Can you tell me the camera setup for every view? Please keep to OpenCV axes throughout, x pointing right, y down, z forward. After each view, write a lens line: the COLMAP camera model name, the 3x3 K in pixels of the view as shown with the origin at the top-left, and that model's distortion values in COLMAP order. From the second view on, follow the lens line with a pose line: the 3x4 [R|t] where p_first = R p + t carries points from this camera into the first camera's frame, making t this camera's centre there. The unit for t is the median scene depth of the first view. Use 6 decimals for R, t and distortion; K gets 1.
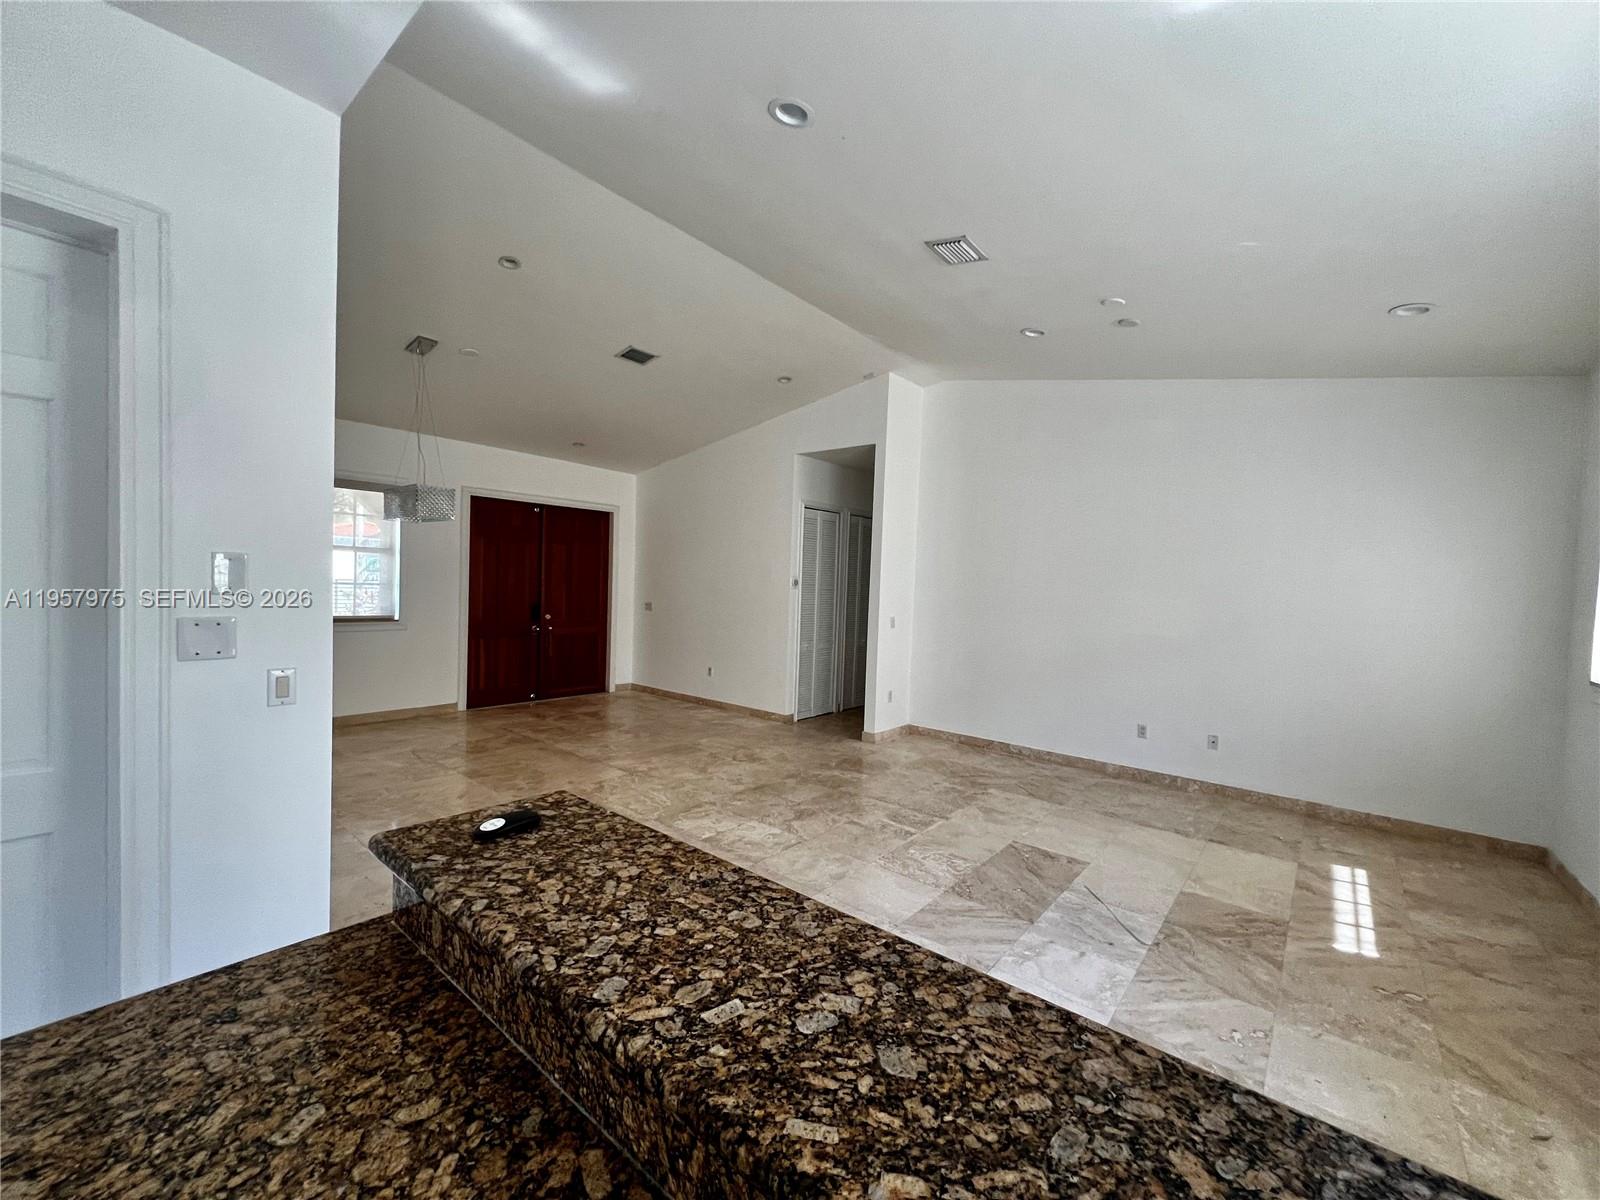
lens RADIAL K [[639.1, 0, 800.9], [0, 639.1, 603.7], [0, 0, 1]] dist [0.000021, -0.000162]
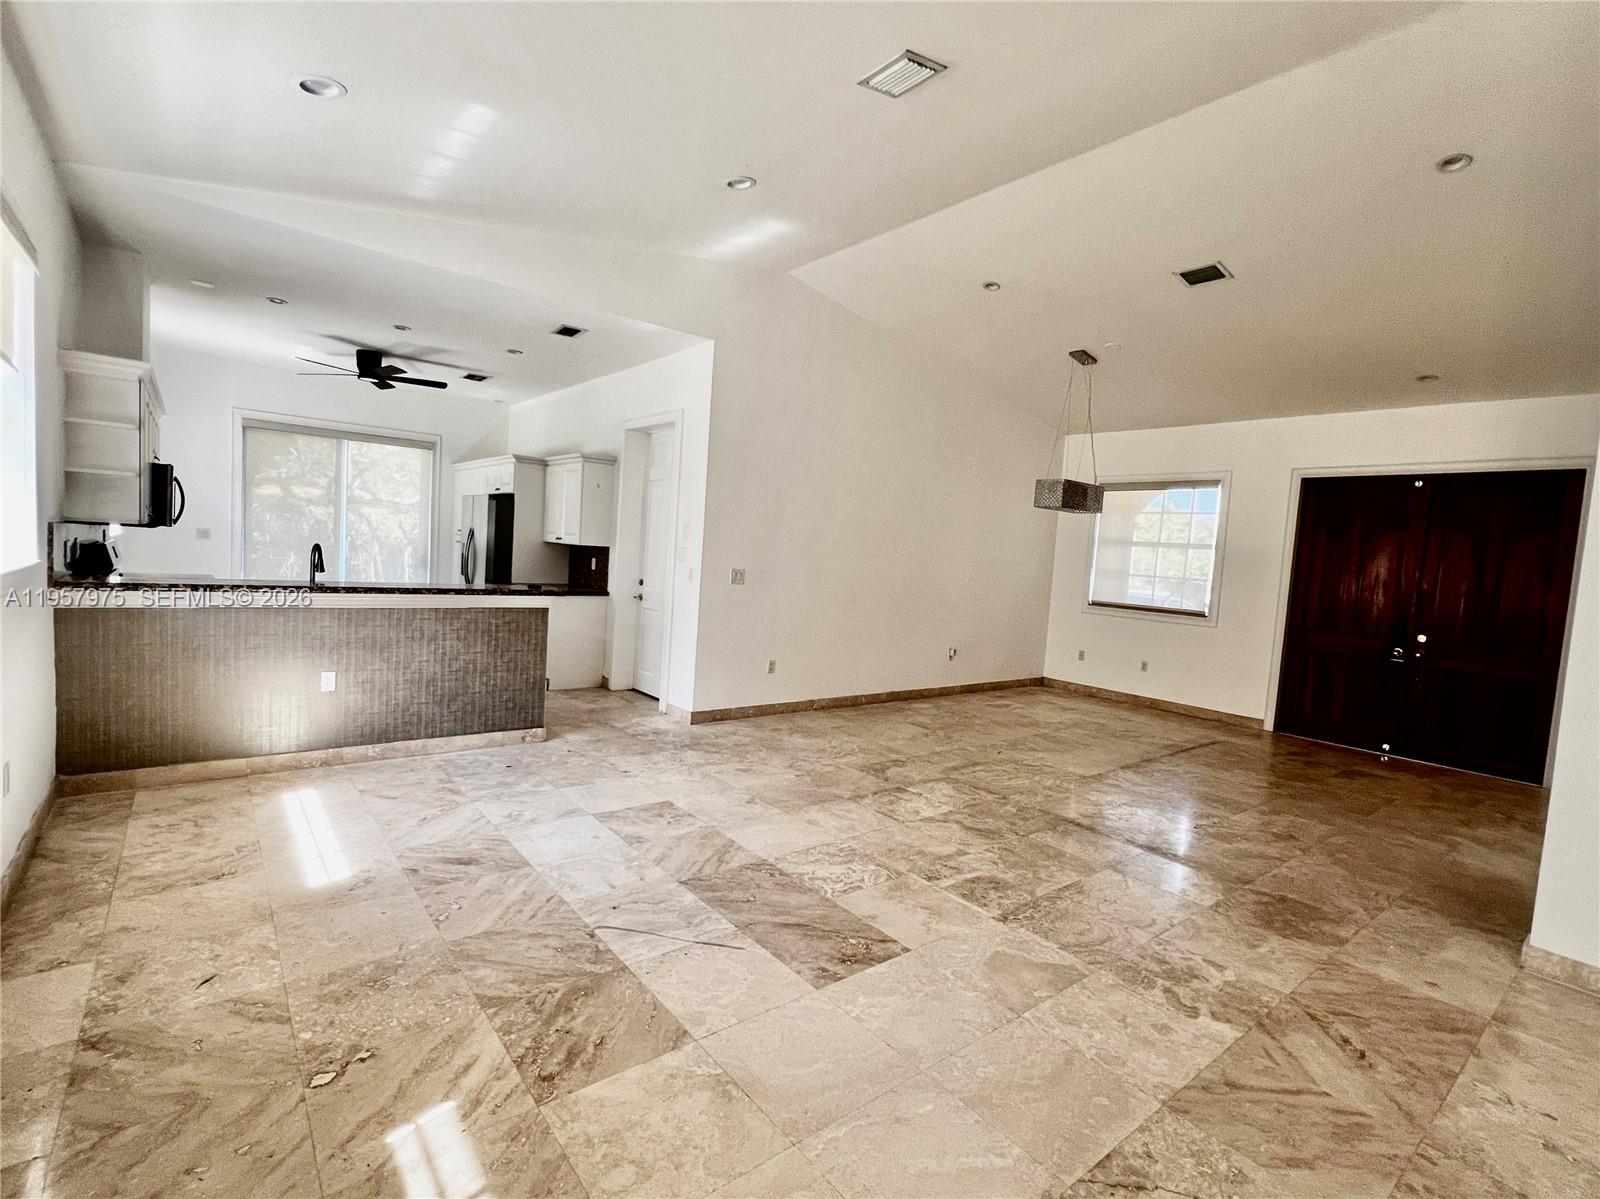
lens RADIAL K [[748.9, 0, 799.9], [0, 748.9, 603.0], [0, 0, 1]] dist [-0.002155, -0.000323]
pose [[-0.192451, 0.021321, -0.981075, 0.904603], [-0.104215, 0.993666, 0.042038, 0.032726], [0.975757, 0.110333, -0.189010, 0.883264]]
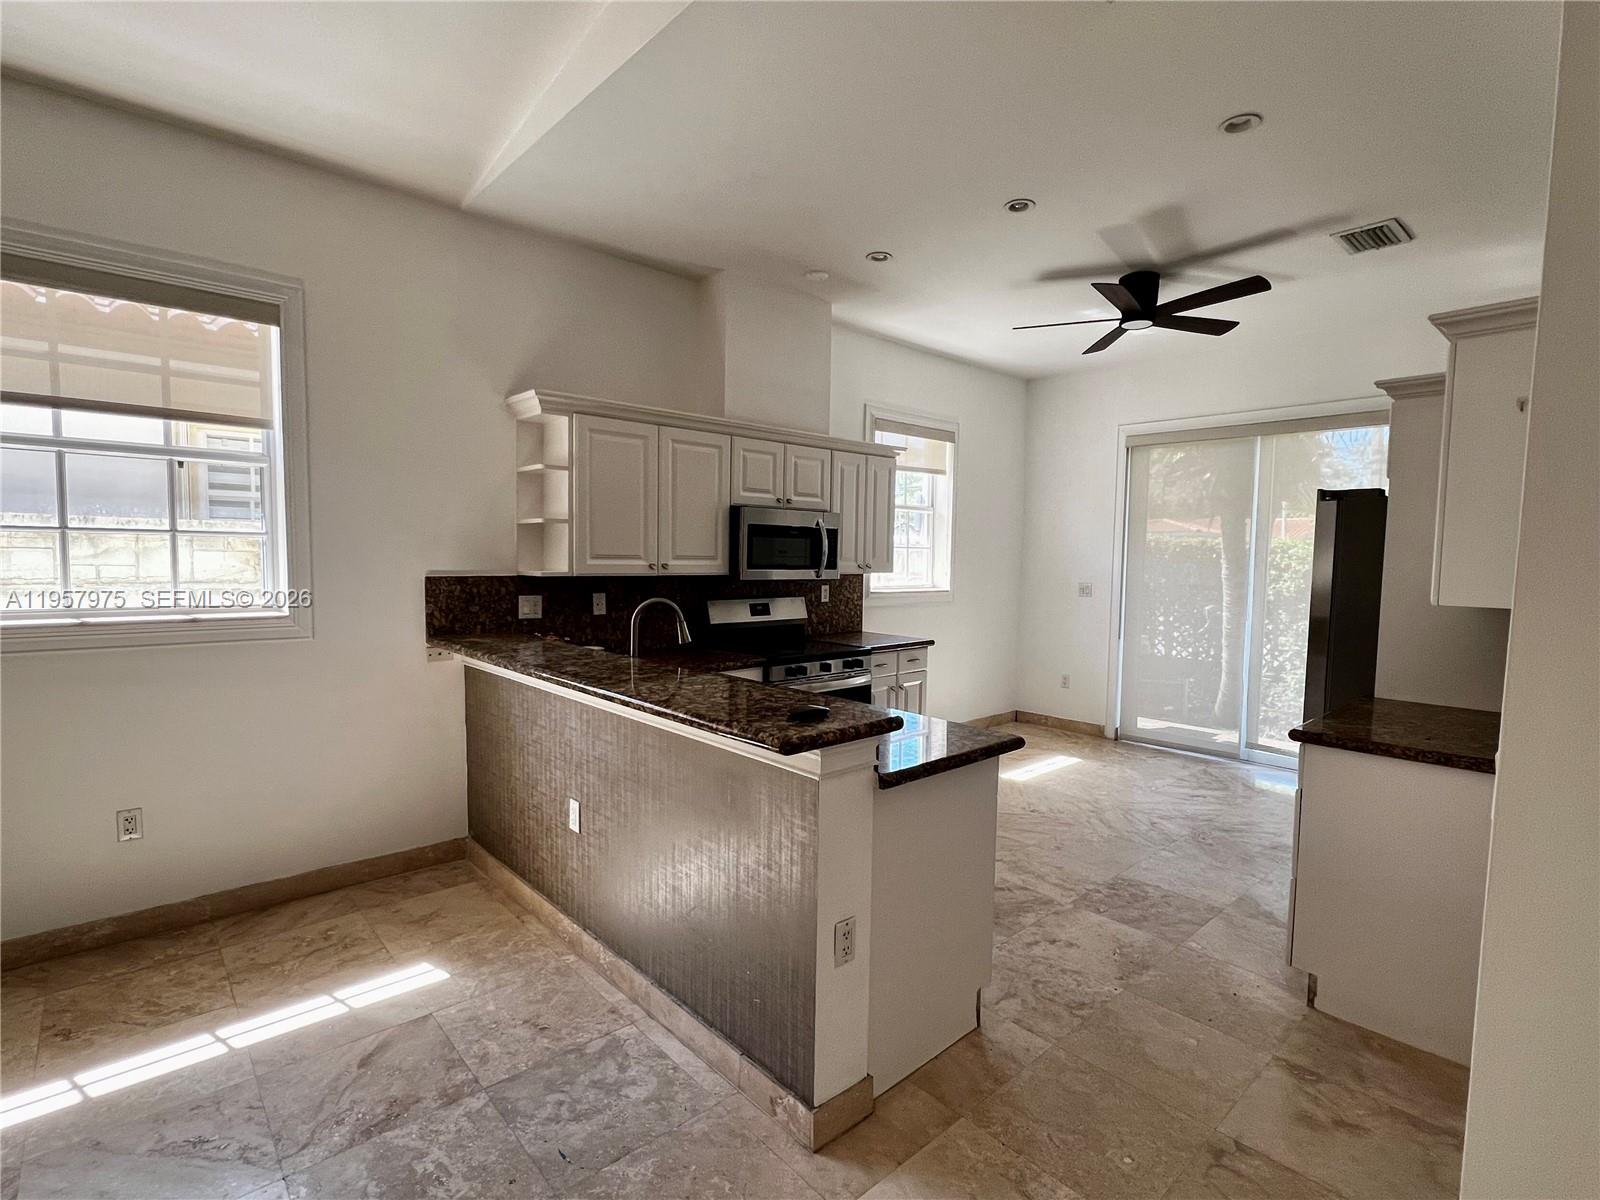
lens RADIAL K [[776.0, 0, 794.8], [0, 776.0, 605.0], [0, 0, 1]] dist [0.000541, 0.000220]
pose [[-0.988262, -0.061796, 0.139713, -0.174710], [-0.047099, 0.993233, 0.106160, -0.009429], [-0.145328, 0.098333, -0.984485, 0.698614]]
